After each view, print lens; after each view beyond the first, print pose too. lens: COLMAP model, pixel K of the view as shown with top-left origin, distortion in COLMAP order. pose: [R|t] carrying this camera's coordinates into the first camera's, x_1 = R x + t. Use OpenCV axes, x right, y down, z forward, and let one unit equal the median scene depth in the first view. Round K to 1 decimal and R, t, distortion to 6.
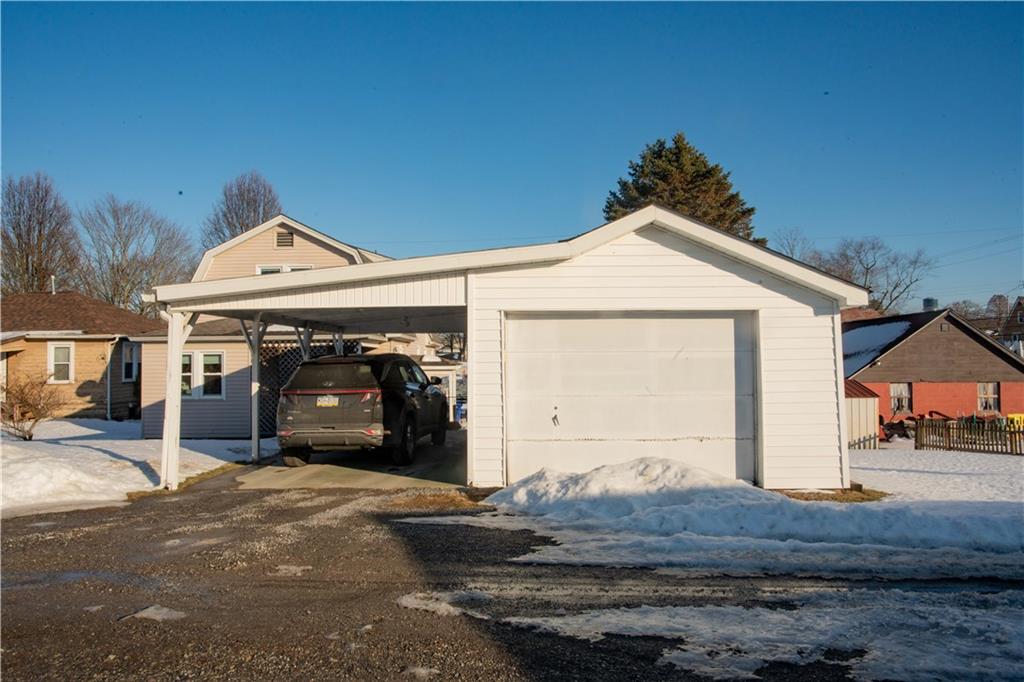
lens RADIAL K [[693.3, 0, 512.0], [0, 693.3, 341.0], [0, 0, 1]] dist [-0.031115, -0.000029]
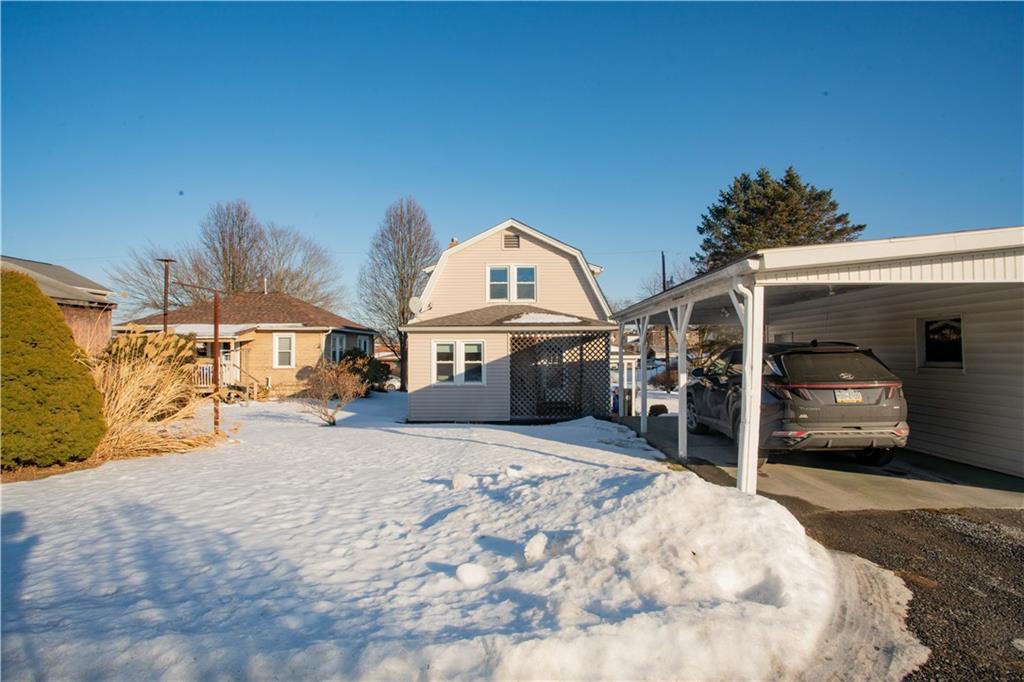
lens RADIAL K [[506.9, 0, 514.5], [0, 506.9, 338.9], [0, 0, 1]] dist [-0.087599, -0.000009]
pose [[0.999931, 0.005374, -0.010420, -0.256640], [-0.005328, 0.999976, 0.004382, 0.005528], [0.010443, -0.004327, 0.999936, 0.148629]]
